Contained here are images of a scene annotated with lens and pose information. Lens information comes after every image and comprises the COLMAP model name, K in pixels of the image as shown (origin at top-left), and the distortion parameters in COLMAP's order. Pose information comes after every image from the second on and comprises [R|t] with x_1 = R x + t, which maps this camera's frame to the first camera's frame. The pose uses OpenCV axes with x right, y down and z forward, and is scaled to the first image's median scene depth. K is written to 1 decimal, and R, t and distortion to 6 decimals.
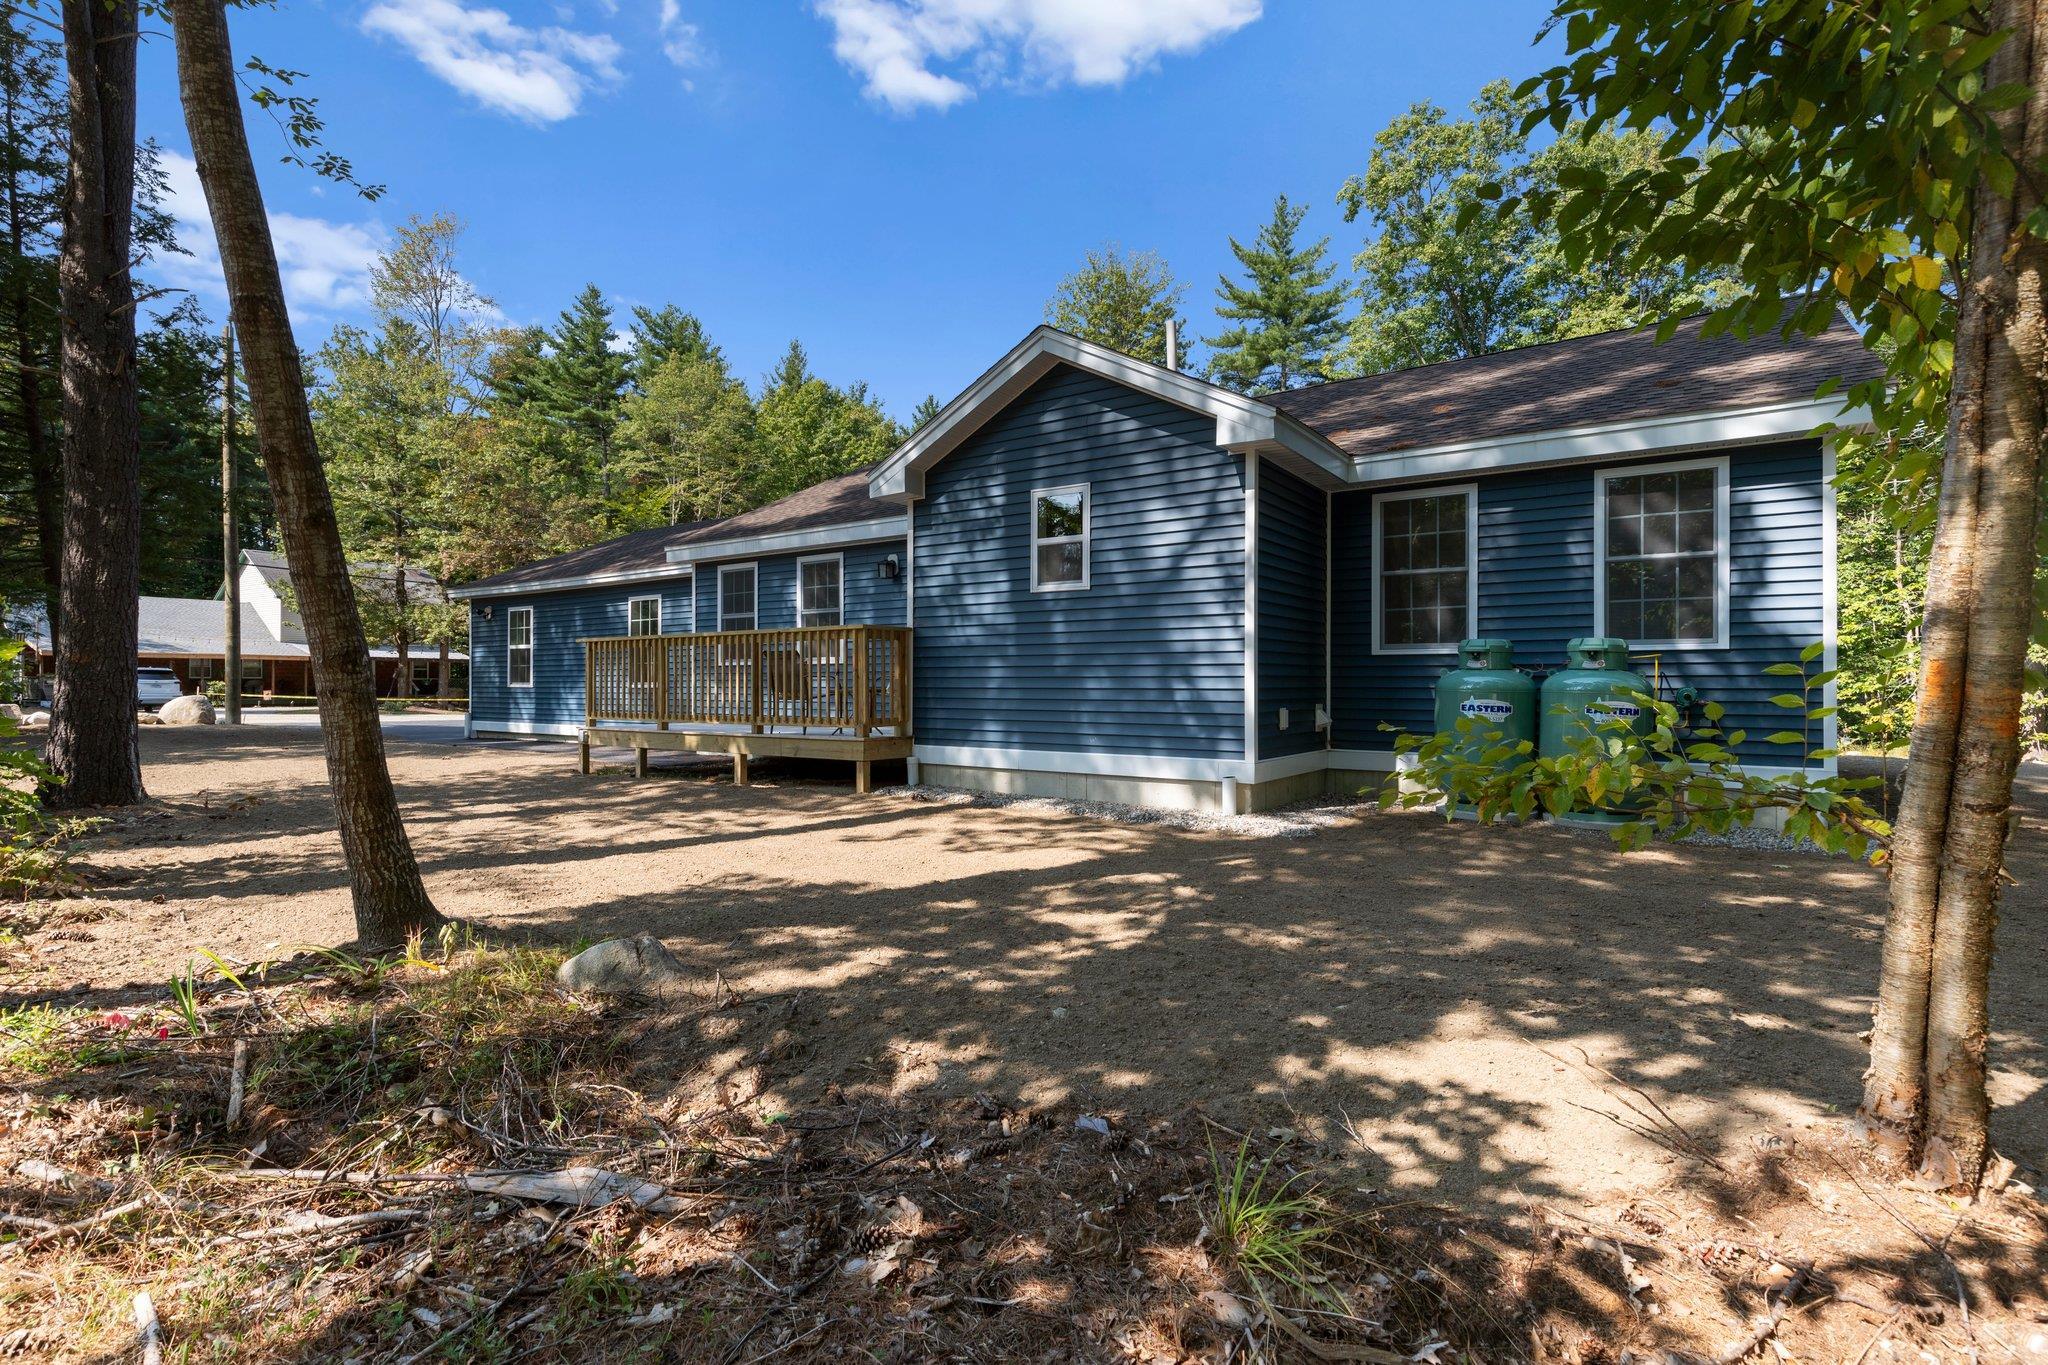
lens RADIAL K [[978.1, 0, 1028.6], [0, 978.1, 683.6], [0, 0, 1]] dist [-0.006242, -0.000615]
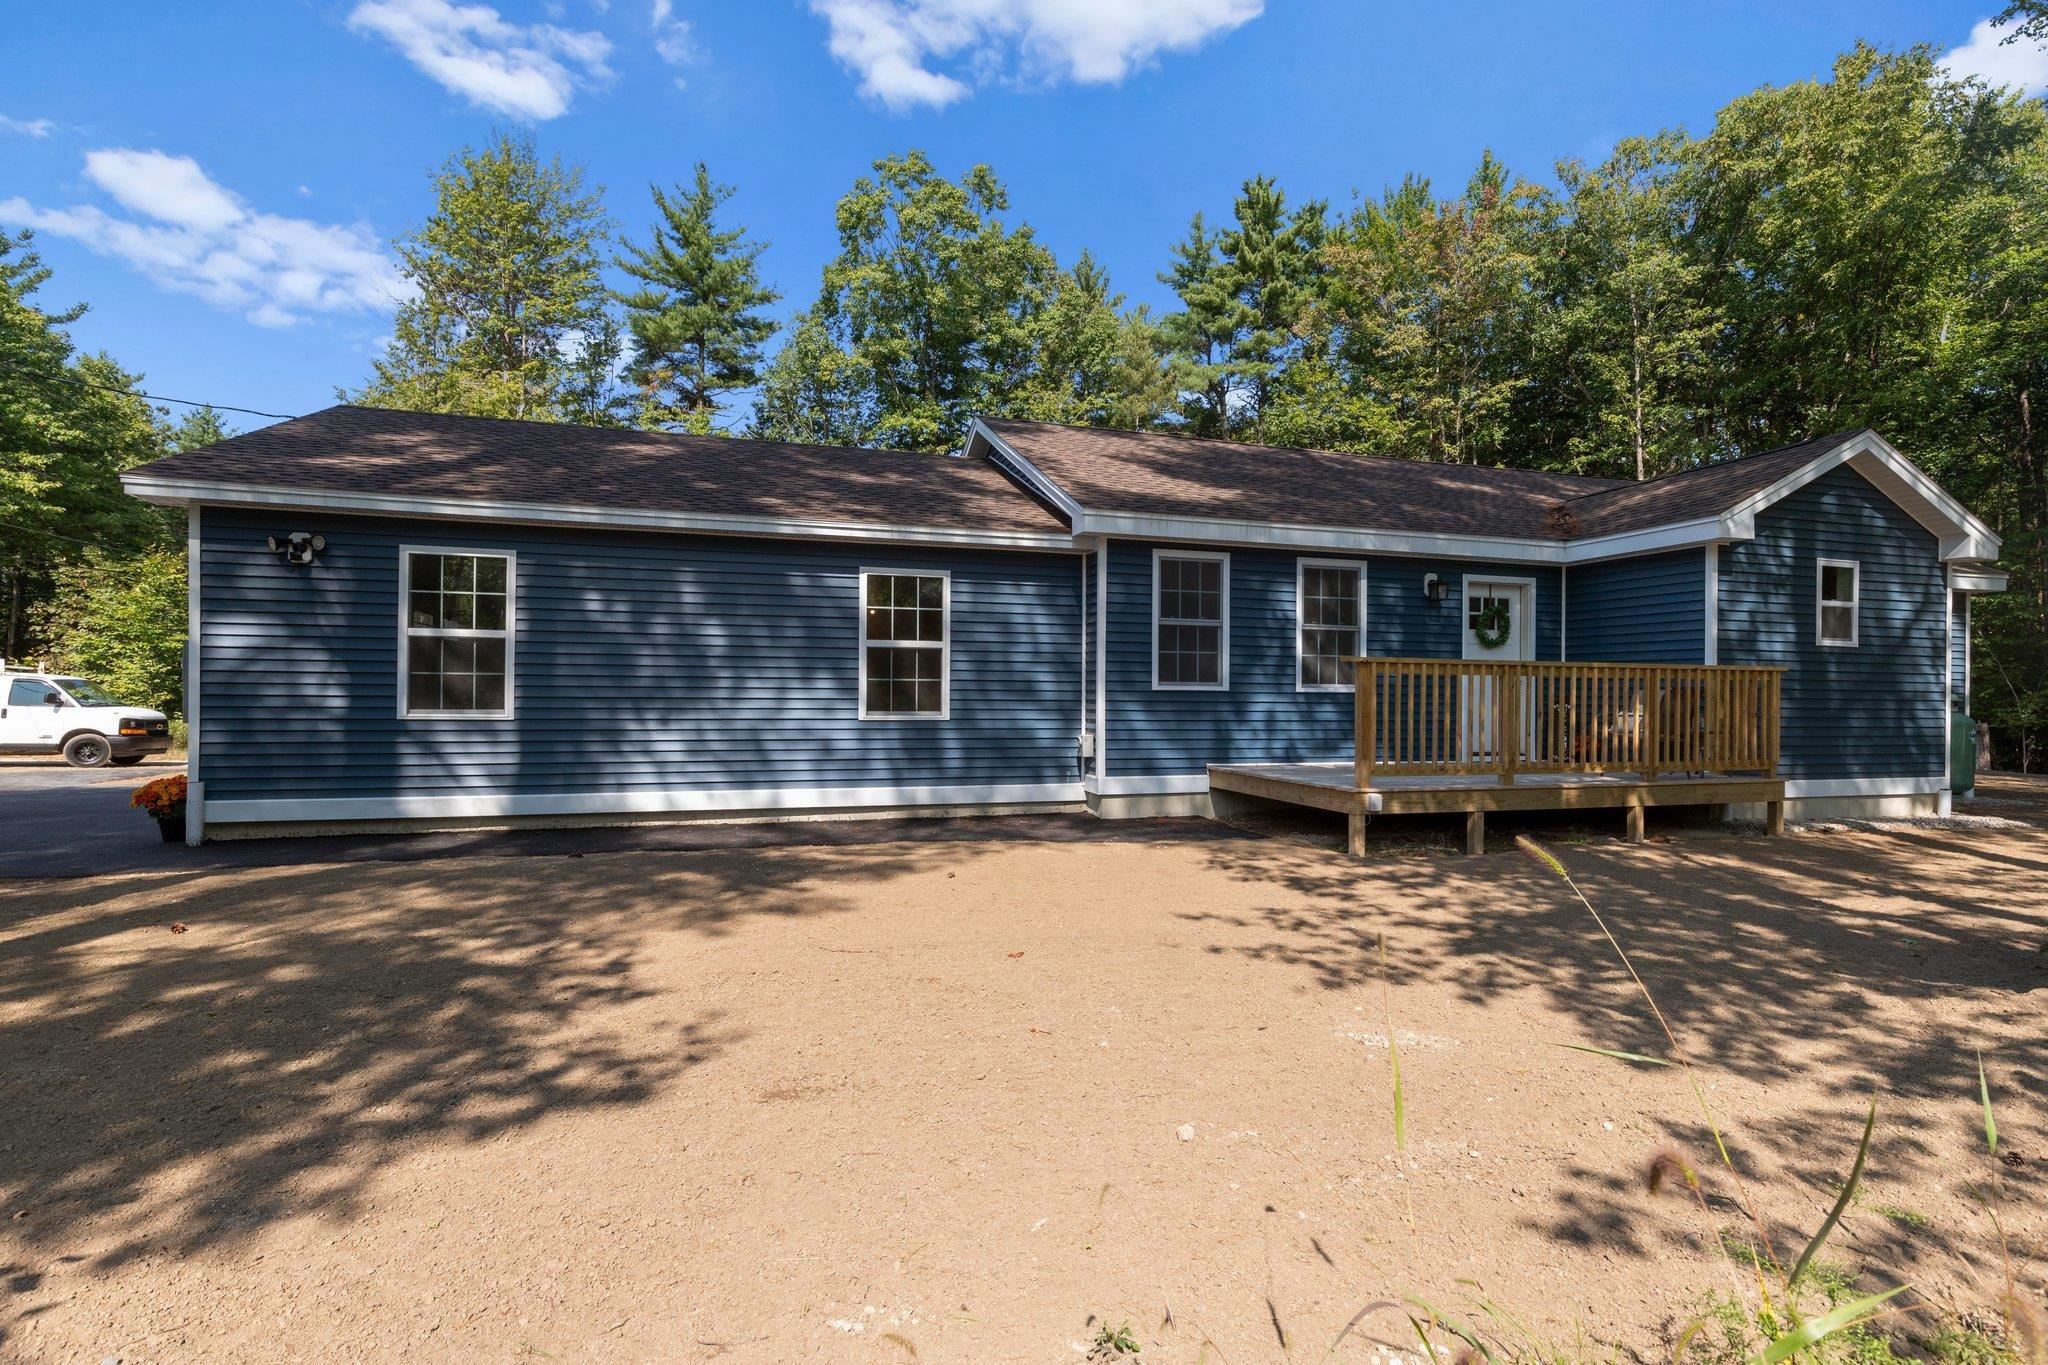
lens RADIAL K [[978.1, 0, 1030.5], [0, 978.1, 695.3], [0, 0, 1]] dist [-0.006242, -0.000615]
pose [[0.614290, 0.004534, 0.789067, -1.439443], [-0.011736, 0.999925, 0.003390, -0.024814], [-0.788993, -0.011343, 0.614297, 0.984815]]
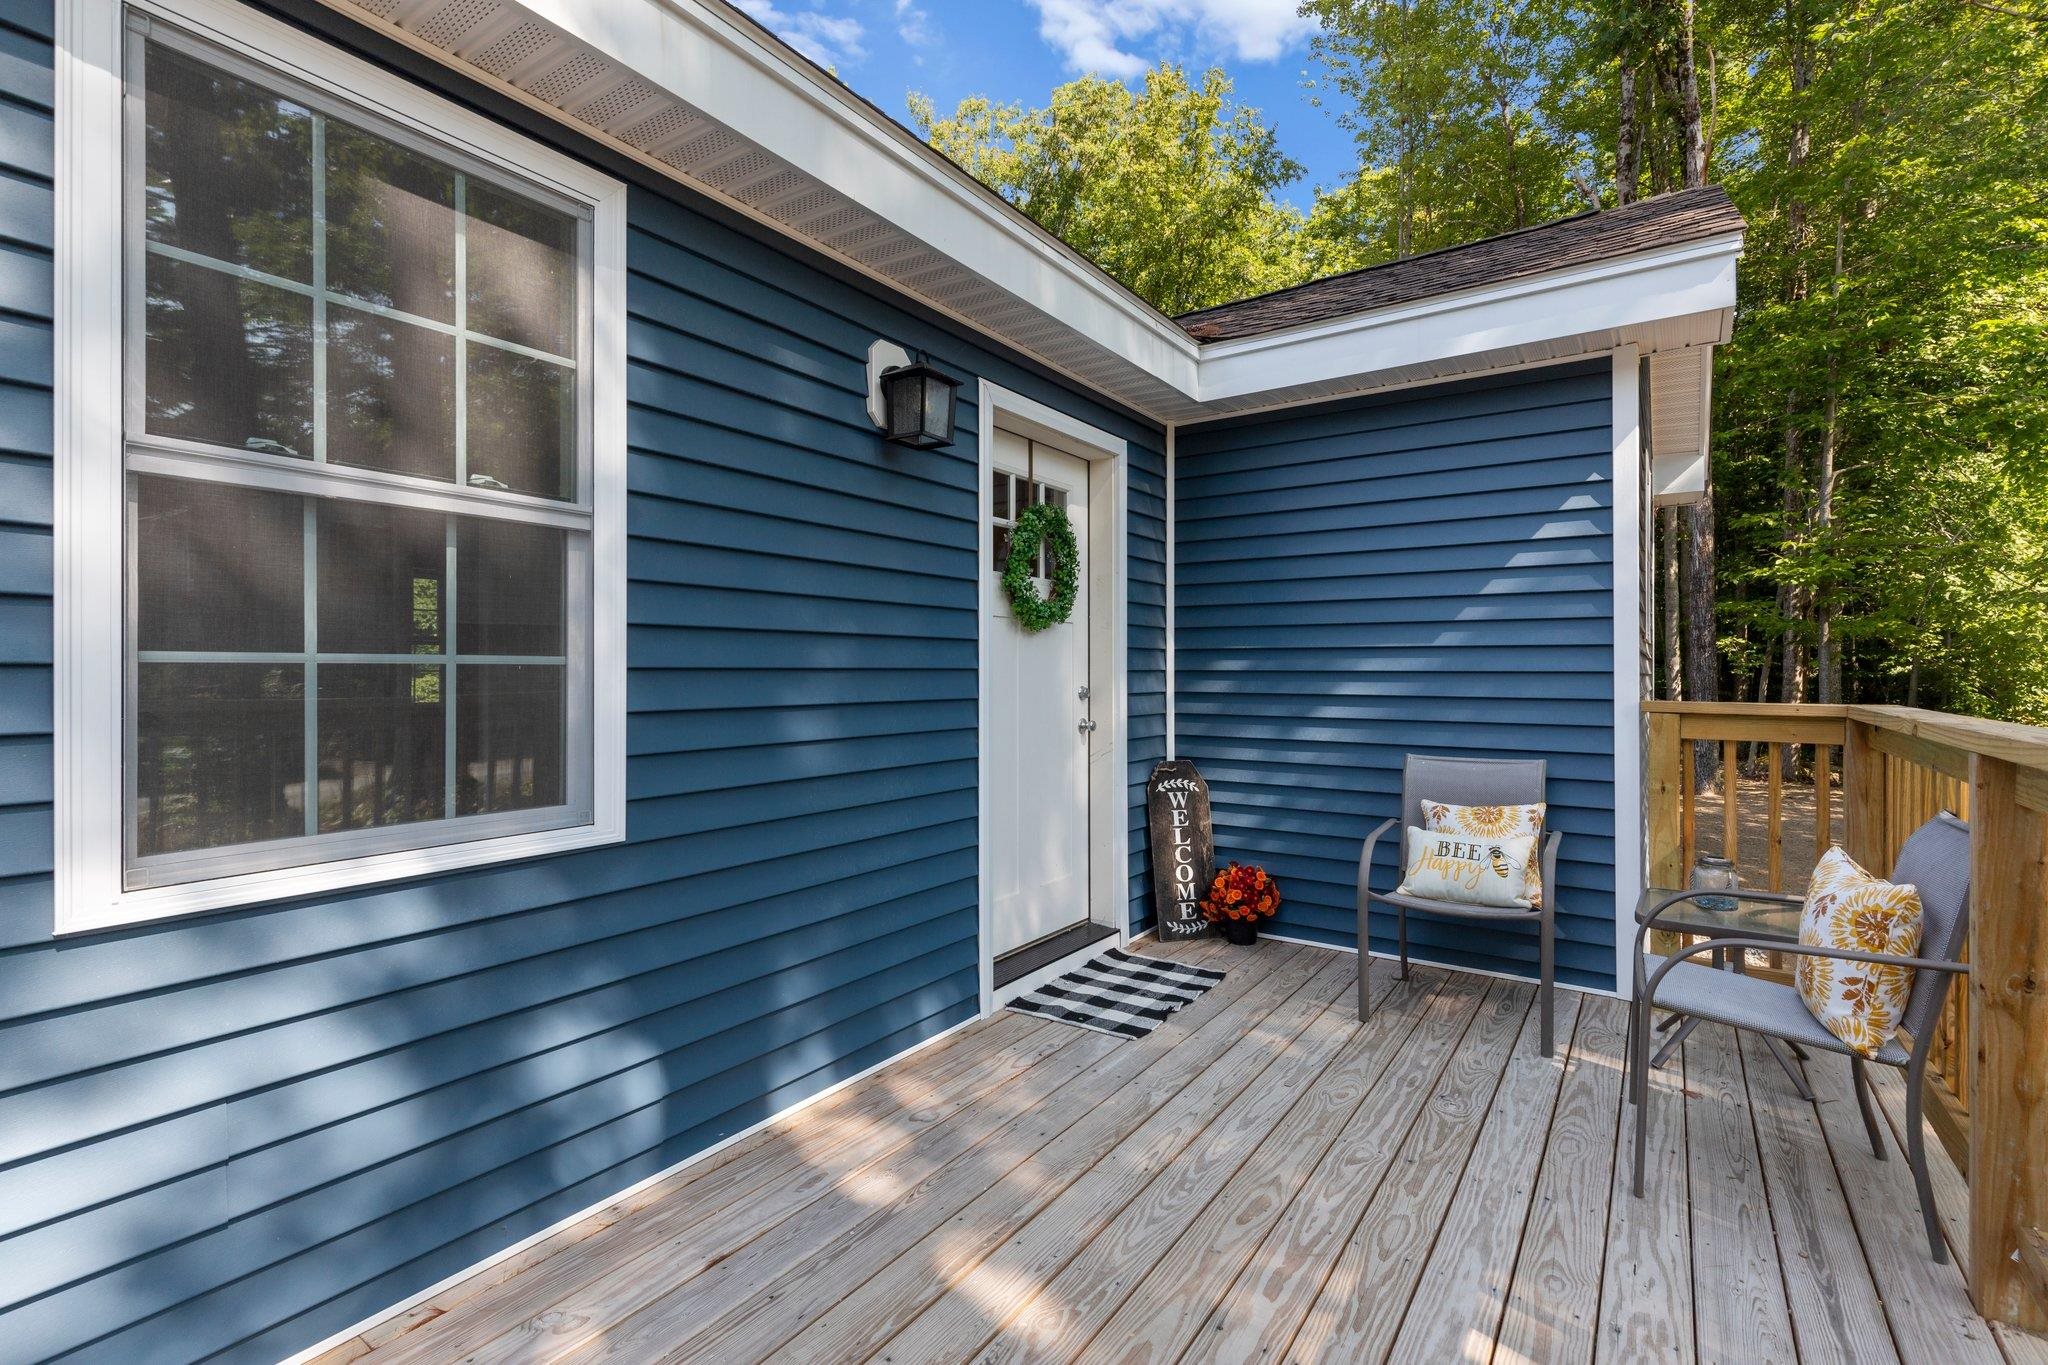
lens RADIAL K [[929.6, 0, 1015.1], [0, 929.6, 664.1], [0, 0, 1]] dist [0.008206, -0.000454]
pose [[0.009866, 0.008774, 0.999913, -0.487622], [-0.007200, 0.999936, -0.008703, -0.070089], [-0.999925, -0.007113, 0.009928, 1.291827]]
